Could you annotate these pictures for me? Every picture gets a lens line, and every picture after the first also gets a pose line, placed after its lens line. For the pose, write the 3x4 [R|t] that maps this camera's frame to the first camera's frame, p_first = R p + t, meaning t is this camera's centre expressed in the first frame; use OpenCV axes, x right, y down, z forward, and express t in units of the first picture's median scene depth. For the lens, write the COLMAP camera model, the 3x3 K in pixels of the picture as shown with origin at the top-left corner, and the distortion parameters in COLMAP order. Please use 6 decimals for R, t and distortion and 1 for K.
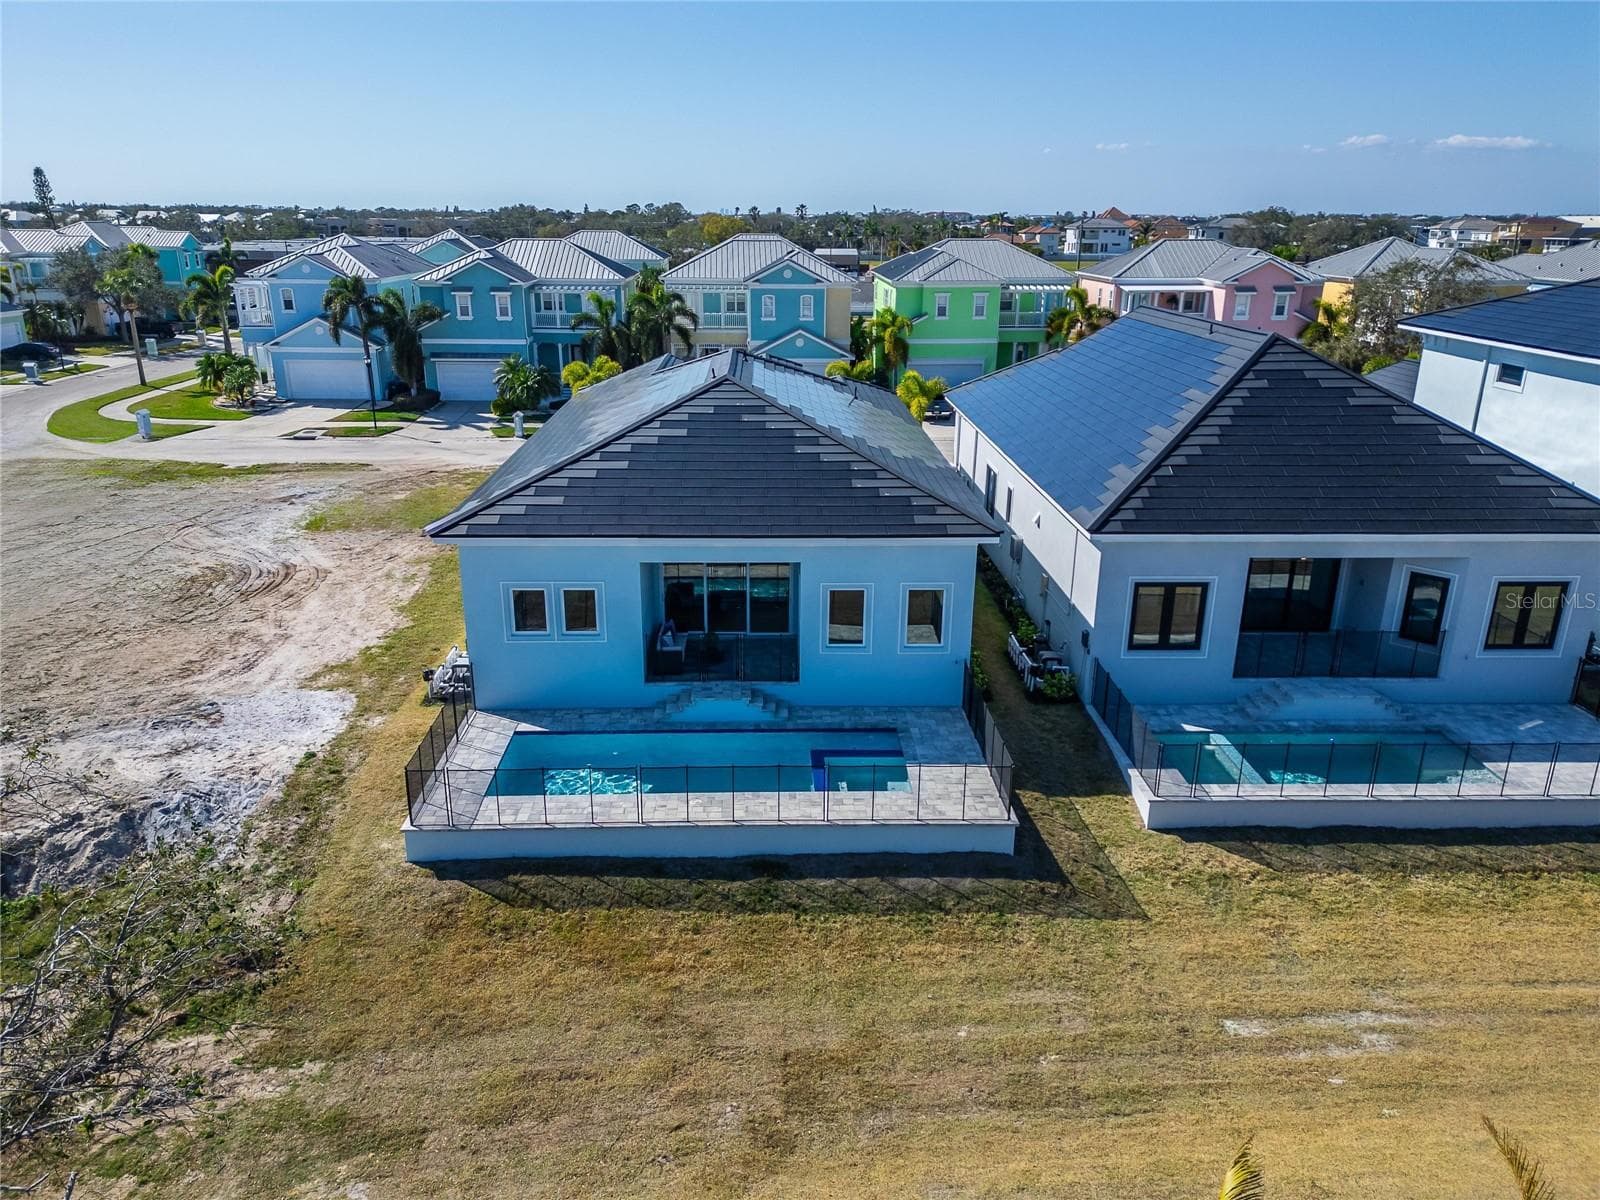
lens RADIAL K [[1117.2, 0, 789.5], [0, 1117.2, 599.9], [0, 0, 1]] dist [0.078472, -0.067429]
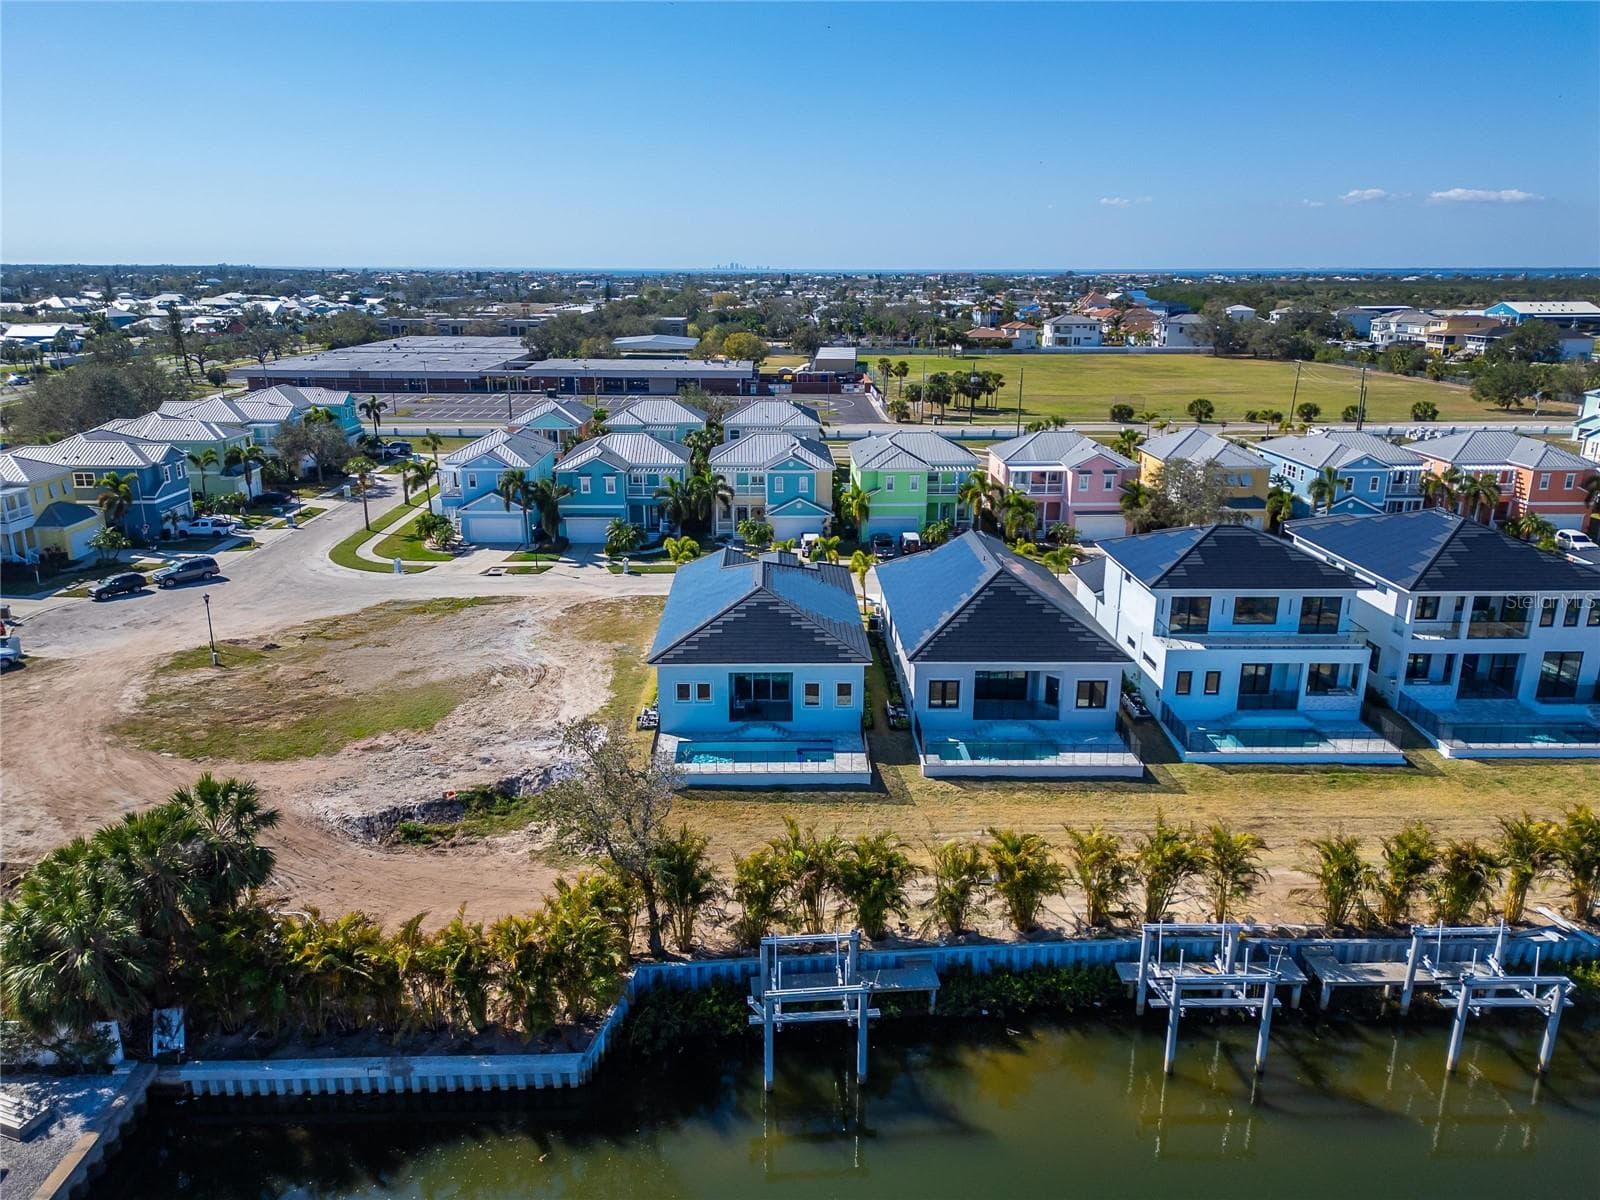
lens RADIAL K [[1108.5, 0, 784.3], [0, 1108.5, 598.3], [0, 0, 1]] dist [0.175324, -0.281711]
pose [[0.999917, -0.001567, -0.012806, 0.021187], [0.000990, 0.998989, -0.044955, -0.082736], [0.012864, 0.044939, 0.998907, -1.392493]]
